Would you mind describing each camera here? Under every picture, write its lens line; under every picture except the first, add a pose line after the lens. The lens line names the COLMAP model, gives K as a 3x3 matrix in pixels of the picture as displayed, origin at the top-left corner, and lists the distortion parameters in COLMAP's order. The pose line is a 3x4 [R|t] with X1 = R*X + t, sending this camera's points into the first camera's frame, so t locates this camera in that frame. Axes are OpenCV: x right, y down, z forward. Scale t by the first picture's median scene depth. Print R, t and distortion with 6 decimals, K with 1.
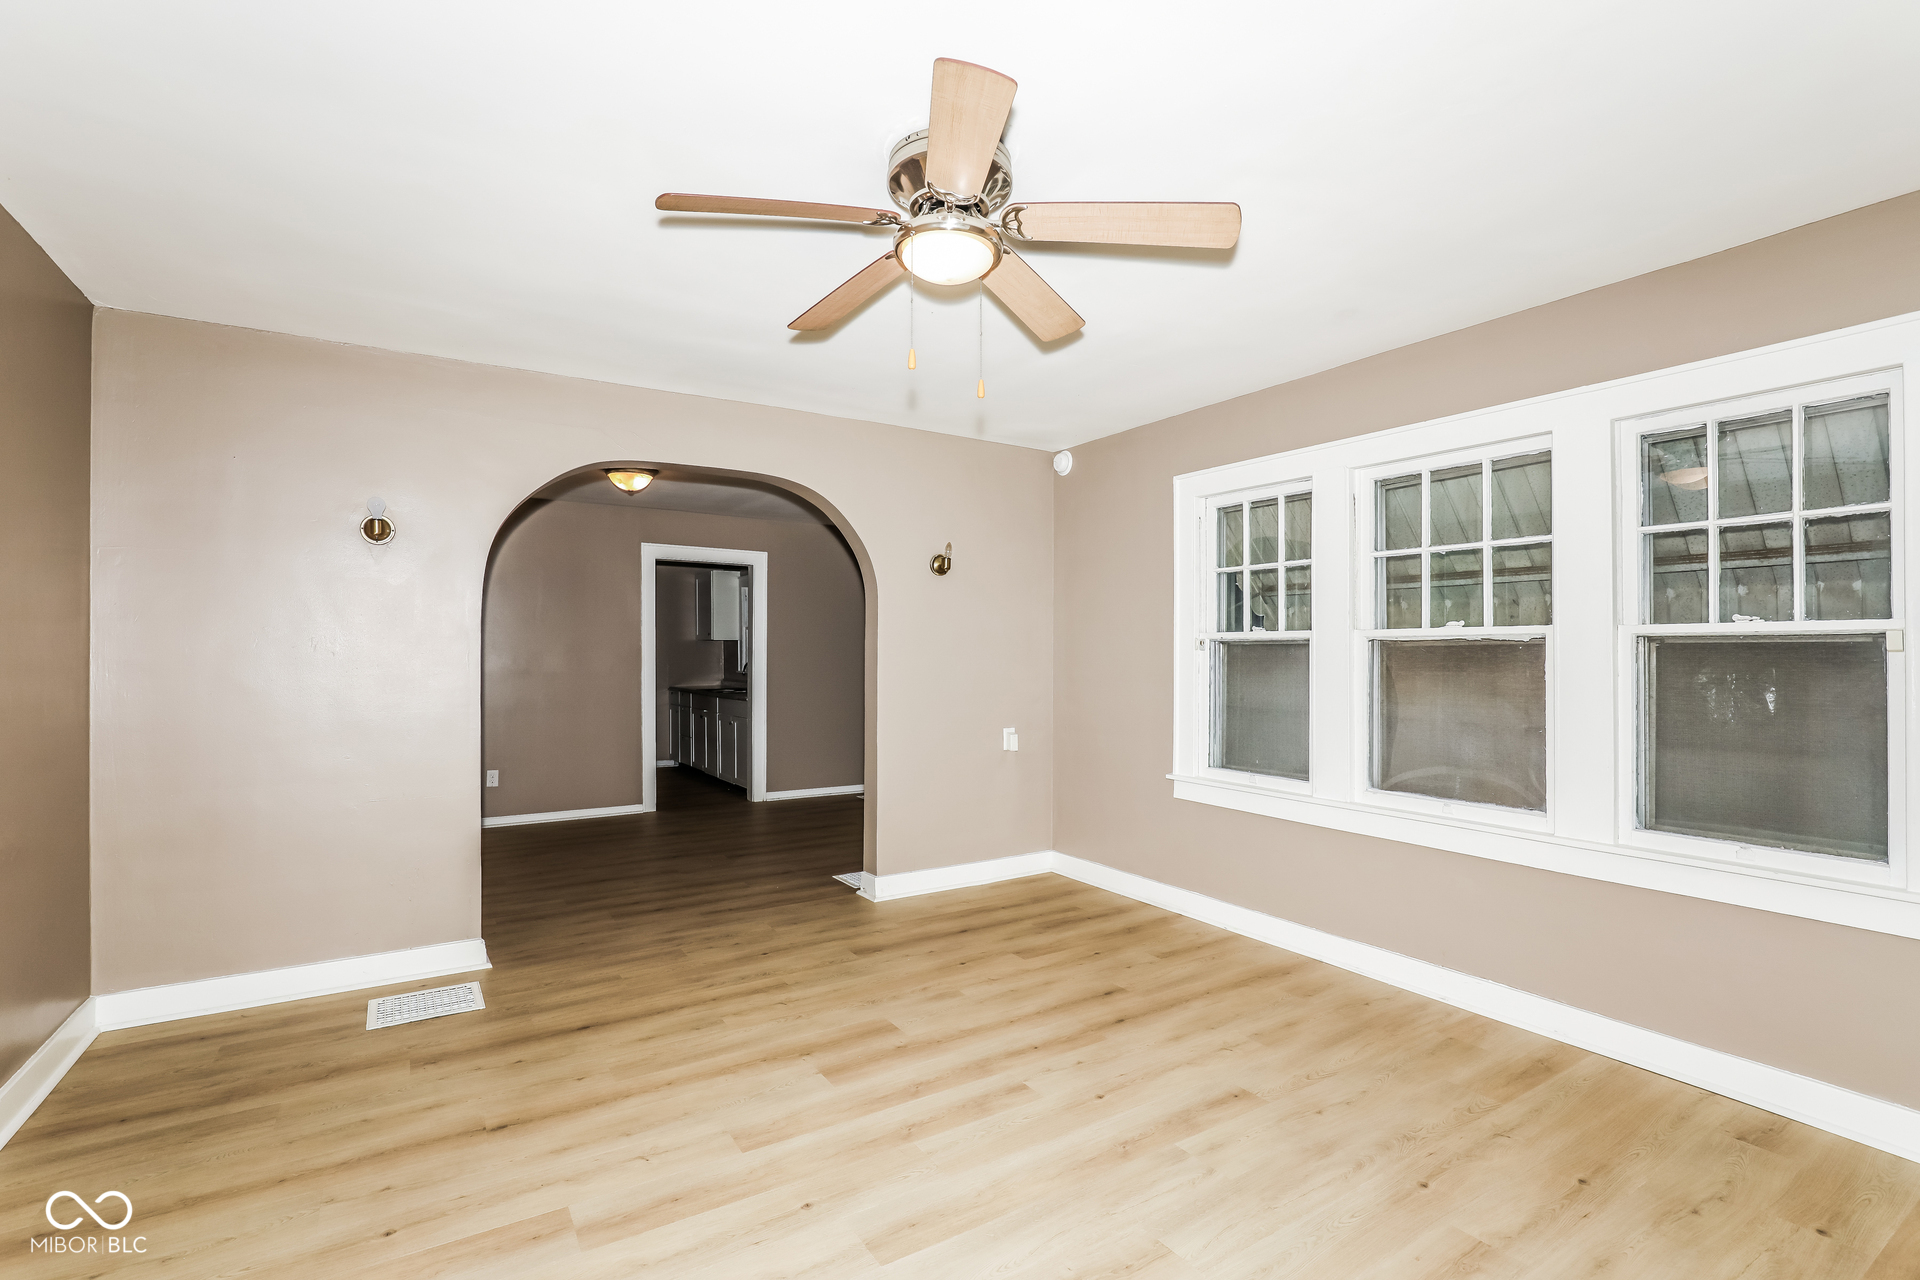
lens RADIAL K [[883.5, 0, 962.6], [0, 883.5, 664.2], [0, 0, 1]] dist [-0.045418, 0.000123]
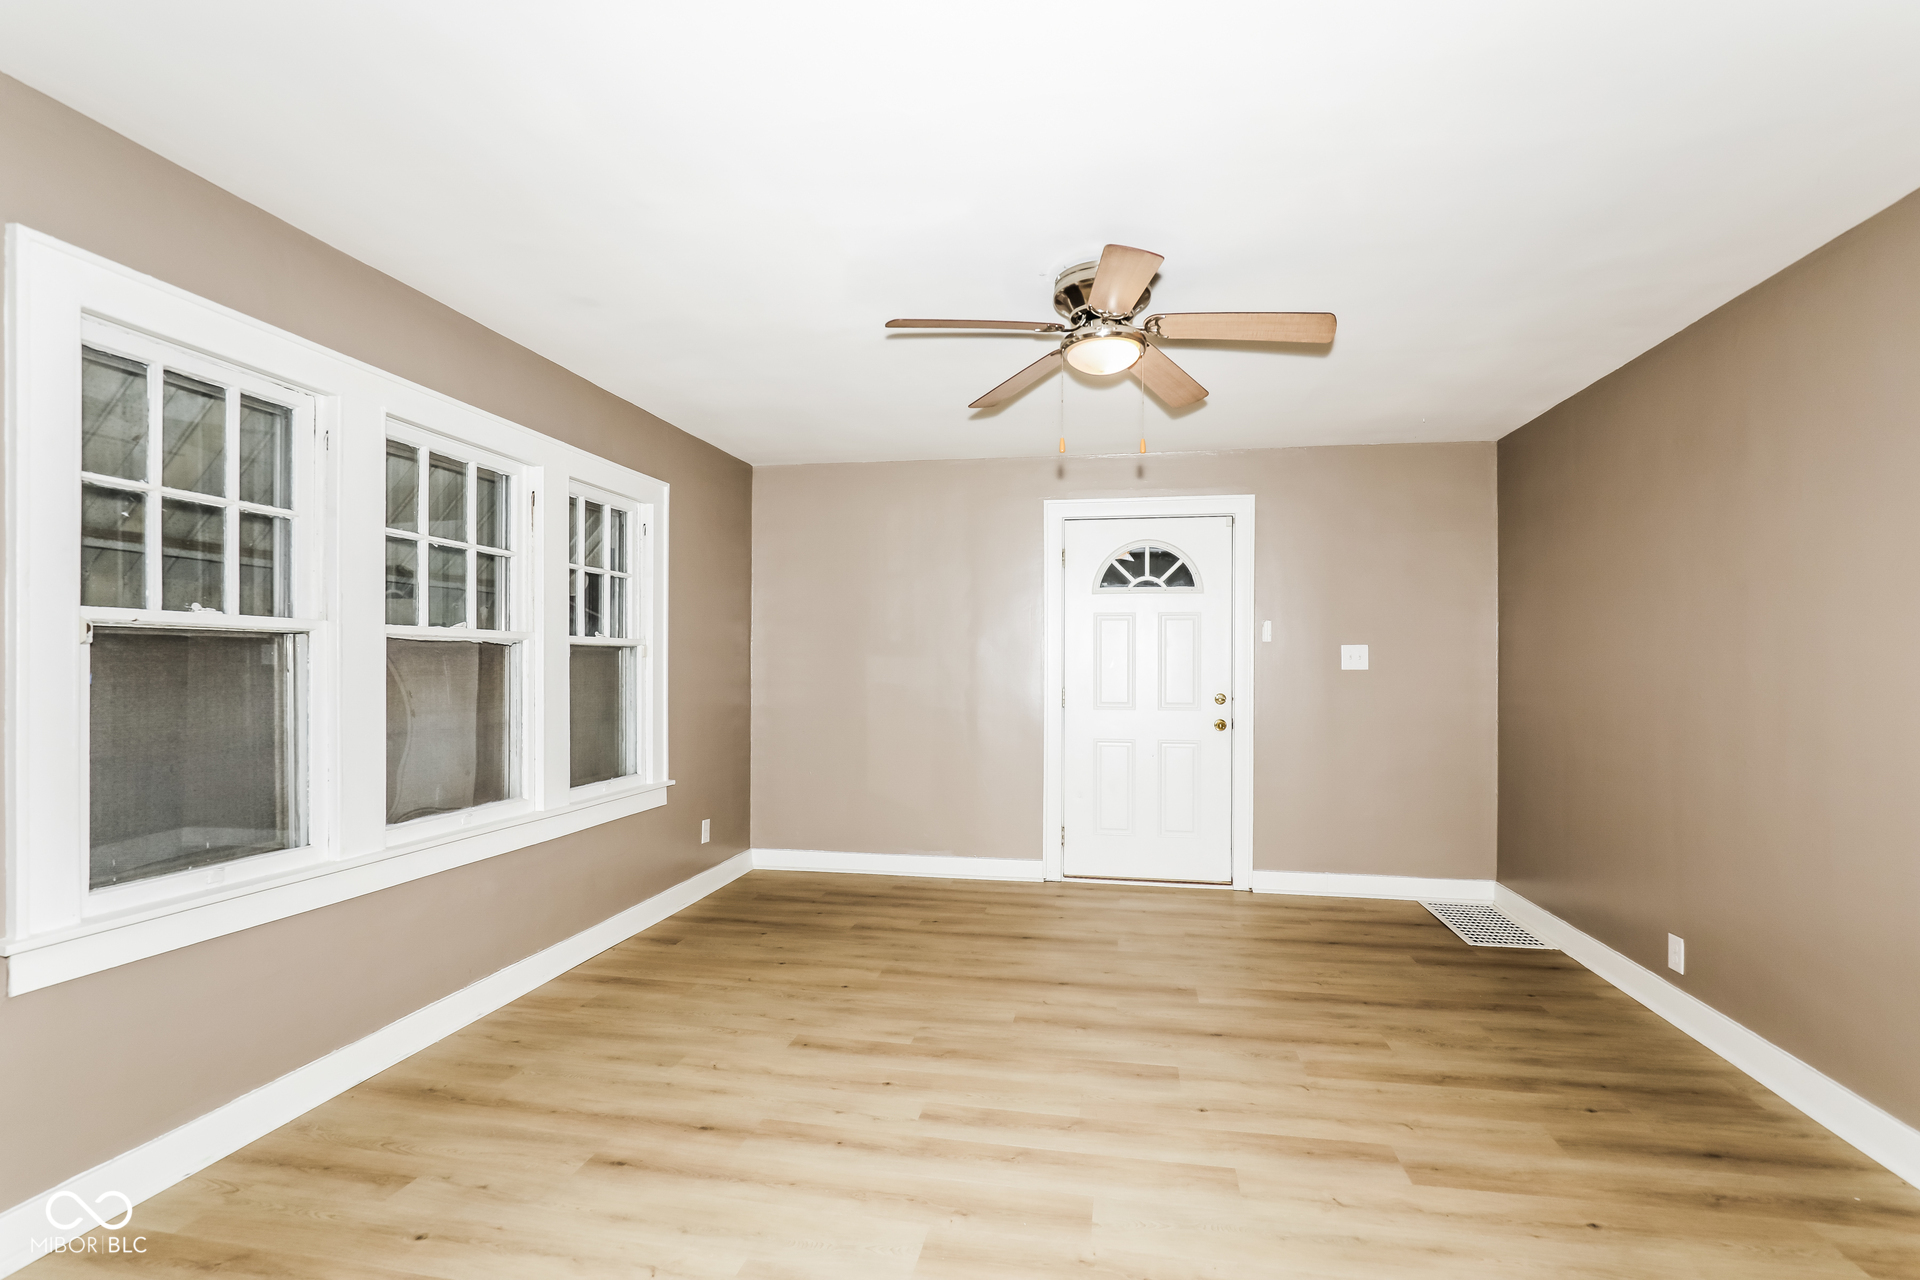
lens RADIAL K [[869.4, 0, 950.0], [0, 869.4, 652.1], [0, 0, 1]] dist [-0.018307, -0.000079]
pose [[-0.714160, -0.006325, 0.699954, -0.480545], [-0.002990, 0.999978, 0.005985, -0.021007], [-0.699976, 0.002181, -0.714163, 1.313259]]
